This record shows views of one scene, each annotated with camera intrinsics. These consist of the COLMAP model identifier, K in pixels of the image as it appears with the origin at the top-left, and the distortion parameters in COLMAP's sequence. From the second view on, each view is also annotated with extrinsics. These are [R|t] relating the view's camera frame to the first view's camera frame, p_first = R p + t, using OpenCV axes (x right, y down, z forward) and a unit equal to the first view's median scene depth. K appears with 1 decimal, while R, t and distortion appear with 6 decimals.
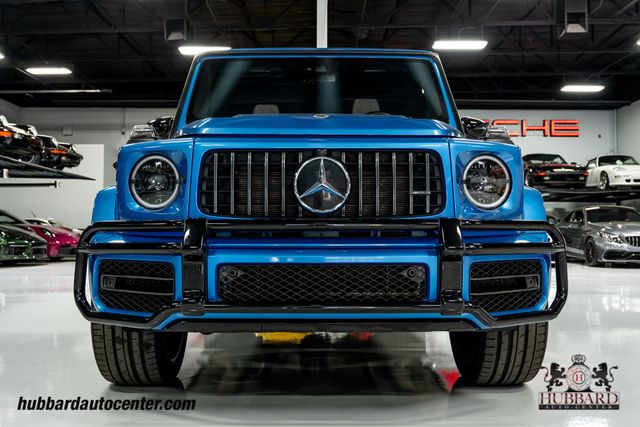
lens RADIAL K [[643.9, 0, 320.0], [0, 643.9, 213.5], [0, 0, 1]] dist [-0.013188, -0.001519]
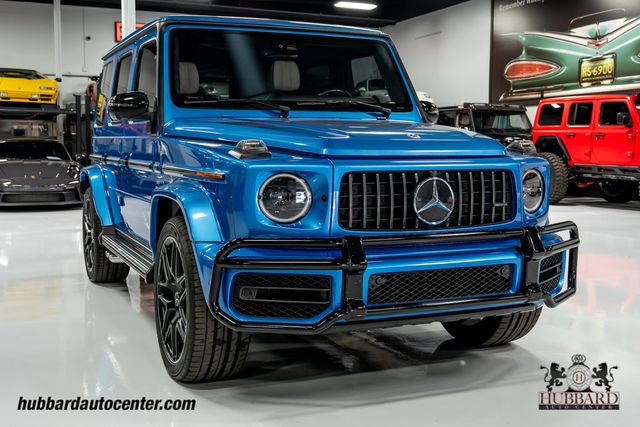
lens RADIAL K [[760.7, 0, 320.0], [0, 760.7, 213.5], [0, 0, 1]] dist [-0.003264, -0.000685]
pose [[0.920813, -0.032840, 0.388619, -0.732130], [-0.011993, 0.993593, 0.112378, -0.175629], [-0.389820, -0.108139, 0.914520, -0.202044]]
